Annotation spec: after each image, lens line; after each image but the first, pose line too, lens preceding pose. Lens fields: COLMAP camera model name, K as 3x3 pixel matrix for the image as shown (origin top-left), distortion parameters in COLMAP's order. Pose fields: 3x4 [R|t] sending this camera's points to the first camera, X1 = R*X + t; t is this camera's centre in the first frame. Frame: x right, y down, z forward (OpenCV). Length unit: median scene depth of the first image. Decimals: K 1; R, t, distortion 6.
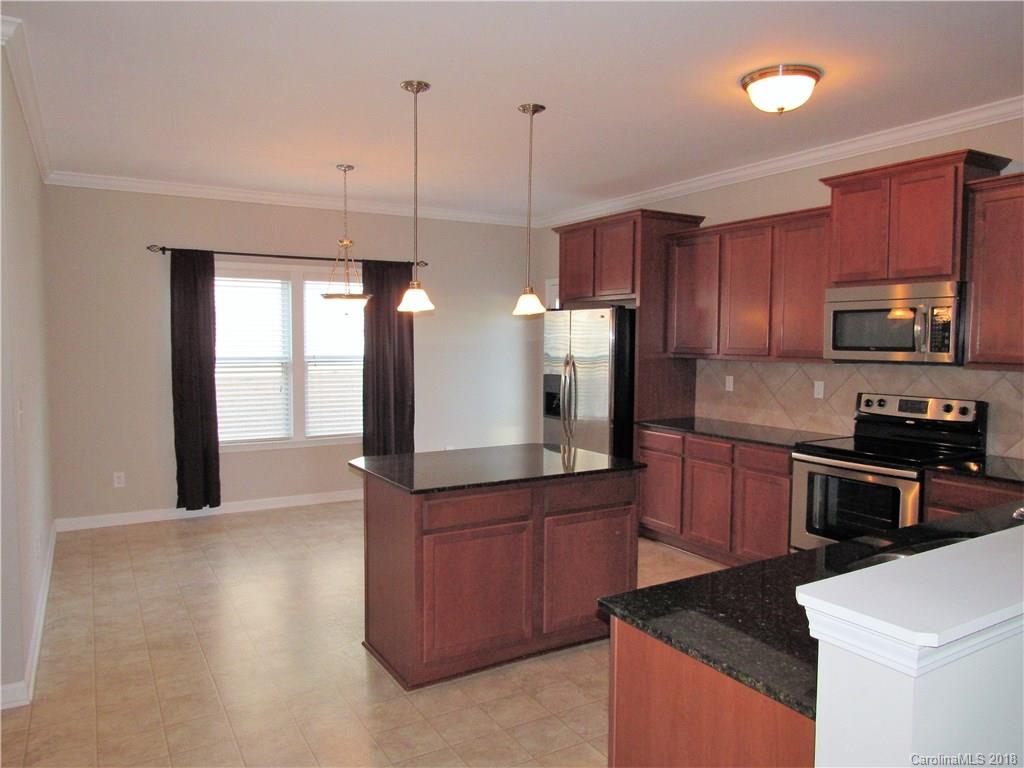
lens RADIAL K [[728.7, 0, 509.1], [0, 728.7, 386.1], [0, 0, 1]] dist [-0.029265, 0.009681]
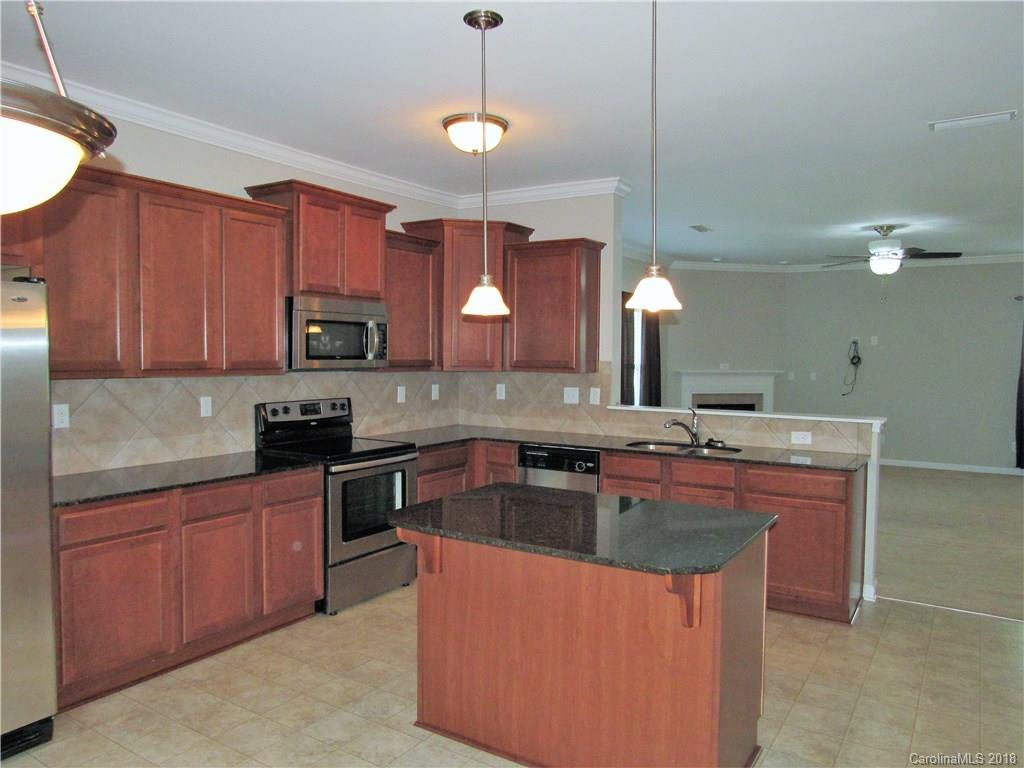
lens RADIAL K [[728.7, 0, 511.1], [0, 728.7, 384.0], [0, 0, 1]] dist [-0.029265, 0.009681]
pose [[-0.466041, -0.045924, 0.883570, -0.539618], [0.043875, 0.996224, 0.074921, -0.076656], [-0.883675, 0.073683, -0.462266, 1.184497]]
